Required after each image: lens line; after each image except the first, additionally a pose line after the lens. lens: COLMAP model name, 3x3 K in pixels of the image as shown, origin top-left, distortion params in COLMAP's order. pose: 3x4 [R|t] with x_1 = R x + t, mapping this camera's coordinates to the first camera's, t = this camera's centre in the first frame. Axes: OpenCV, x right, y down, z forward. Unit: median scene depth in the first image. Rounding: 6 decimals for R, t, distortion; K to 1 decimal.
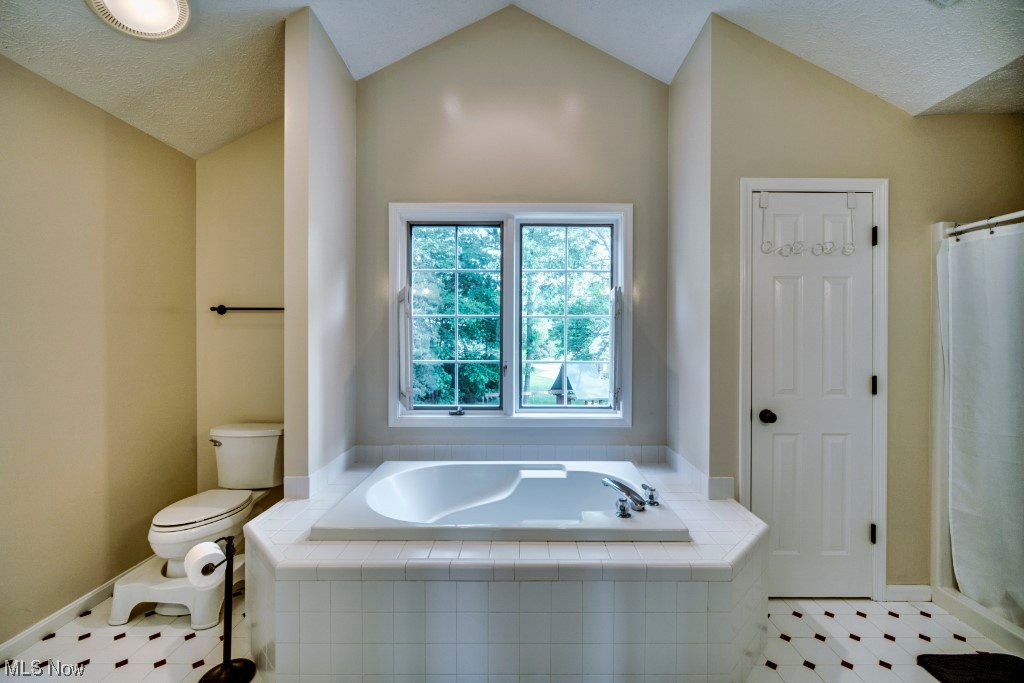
lens RADIAL K [[403.8, 0, 507.7], [0, 403.8, 339.6], [0, 0, 1]] dist [-0.001317, 0.000068]
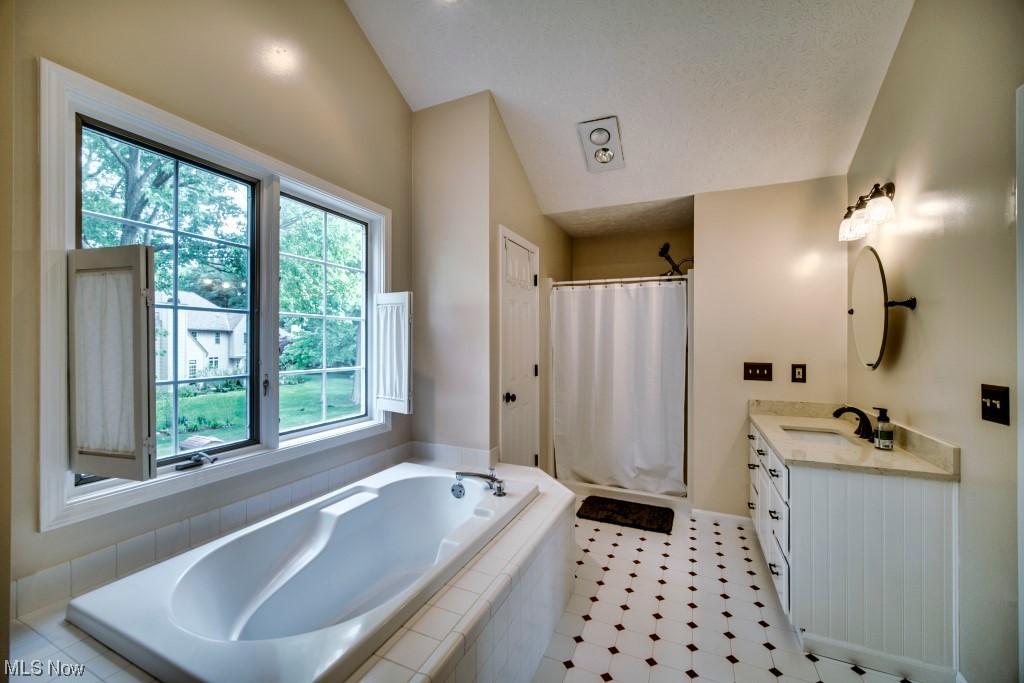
lens RADIAL K [[403.8, 0, 505.0], [0, 403.8, 342.9], [0, 0, 1]] dist [-0.001317, 0.000068]
pose [[0.426483, -0.004878, 0.904483, -0.489414], [0.002337, 0.999988, 0.004291, -0.006302], [-0.904493, 0.000283, 0.426489, 0.309718]]
